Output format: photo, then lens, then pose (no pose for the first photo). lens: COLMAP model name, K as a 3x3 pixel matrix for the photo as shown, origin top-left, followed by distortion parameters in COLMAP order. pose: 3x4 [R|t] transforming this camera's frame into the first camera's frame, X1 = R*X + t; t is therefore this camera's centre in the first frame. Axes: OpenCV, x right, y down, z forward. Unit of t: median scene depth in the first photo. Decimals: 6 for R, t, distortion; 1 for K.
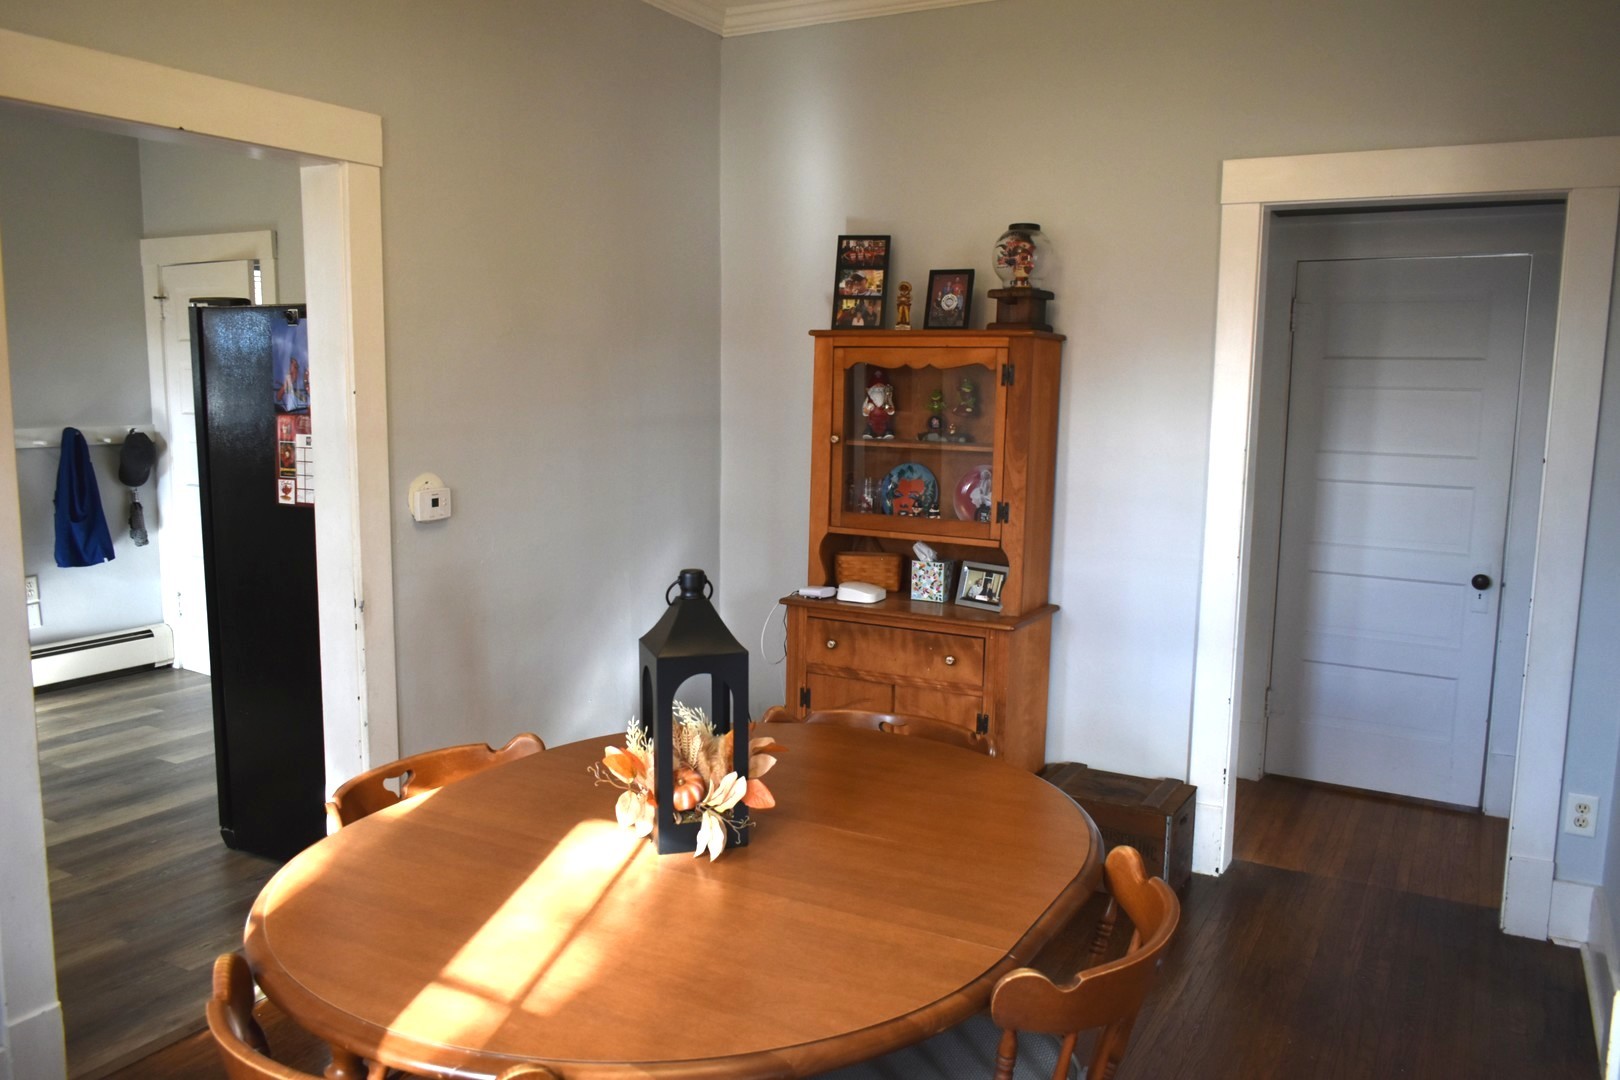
lens RADIAL K [[1245.5, 0, 810.0], [0, 1245.5, 540.0], [0, 0, 1]] dist [0.001119, 0.000041]
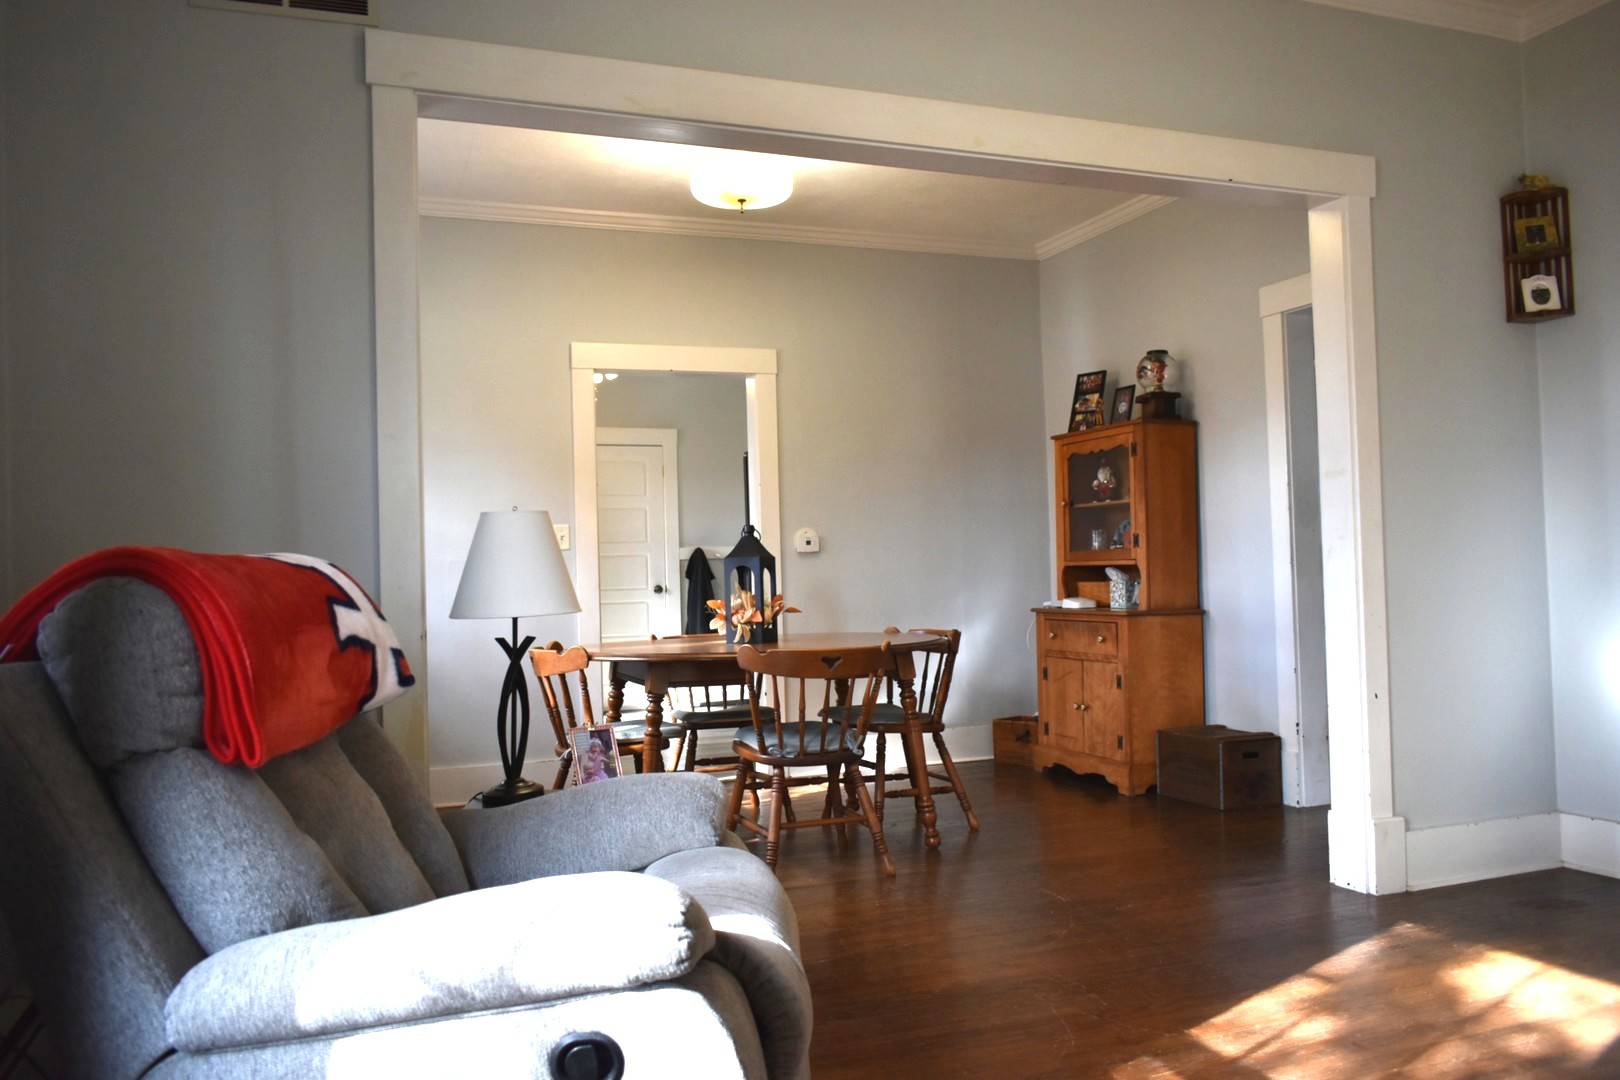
lens RADIAL K [[1245.5, 0, 810.0], [0, 1245.5, 540.0], [0, 0, 1]] dist [0.001119, 0.000041]
pose [[0.765690, -0.051500, -0.641144, 0.765522], [-0.046525, 0.989744, -0.135064, 0.185628], [0.641525, 0.133246, 0.755441, -0.356803]]
